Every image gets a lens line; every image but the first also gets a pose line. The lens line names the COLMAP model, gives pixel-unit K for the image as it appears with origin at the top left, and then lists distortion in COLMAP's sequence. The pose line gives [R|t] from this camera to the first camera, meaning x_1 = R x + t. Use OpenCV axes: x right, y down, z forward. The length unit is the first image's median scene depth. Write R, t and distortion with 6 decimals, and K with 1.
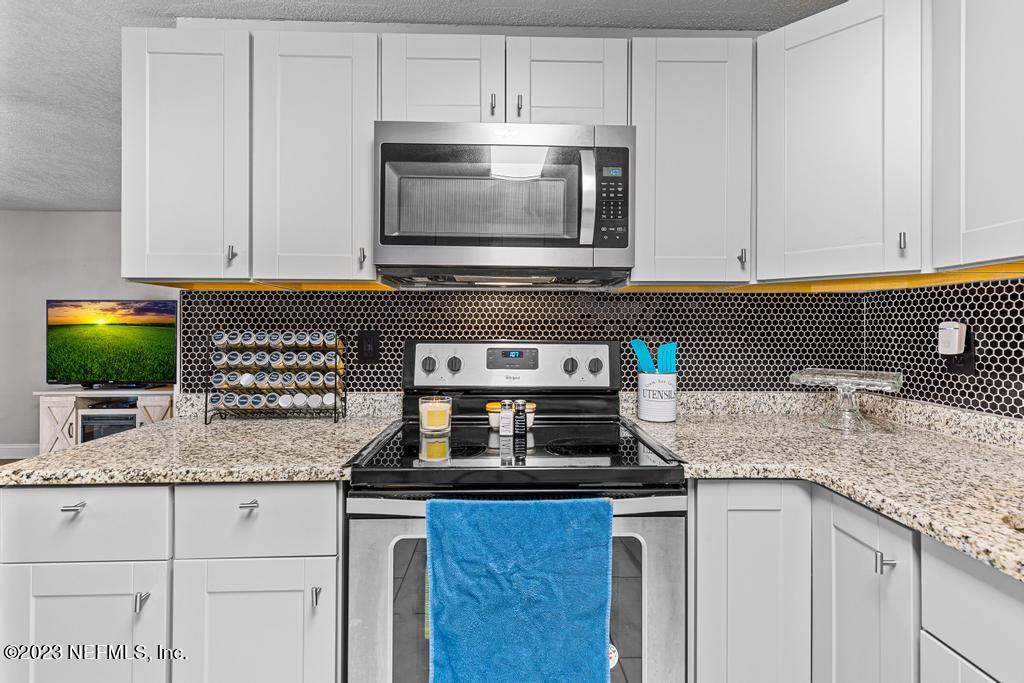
lens RADIAL K [[399.7, 0, 510.1], [0, 399.7, 323.4], [0, 0, 1]] dist [-0.042856, 0.000750]
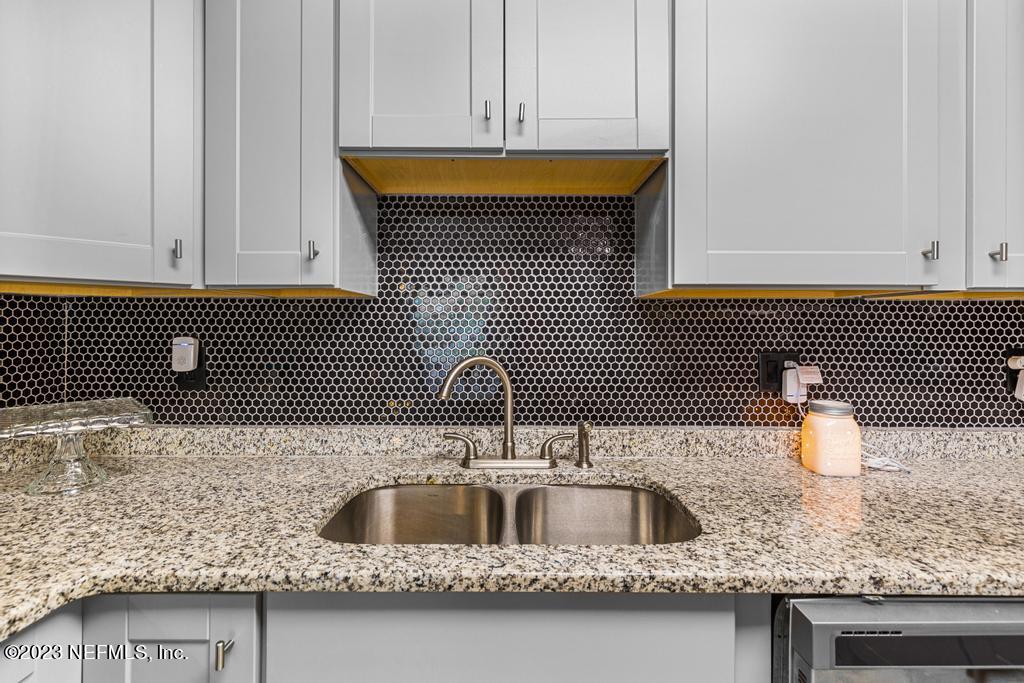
lens RADIAL K [[470.9, 0, 508.7], [0, 470.9, 329.7], [0, 0, 1]] dist [0.002022, 0.002217]
pose [[0.025632, -0.000710, 0.999671, -0.004186], [0.000317, 1.000000, 0.000702, -0.024517], [-0.999671, 0.000299, 0.025632, 0.154080]]
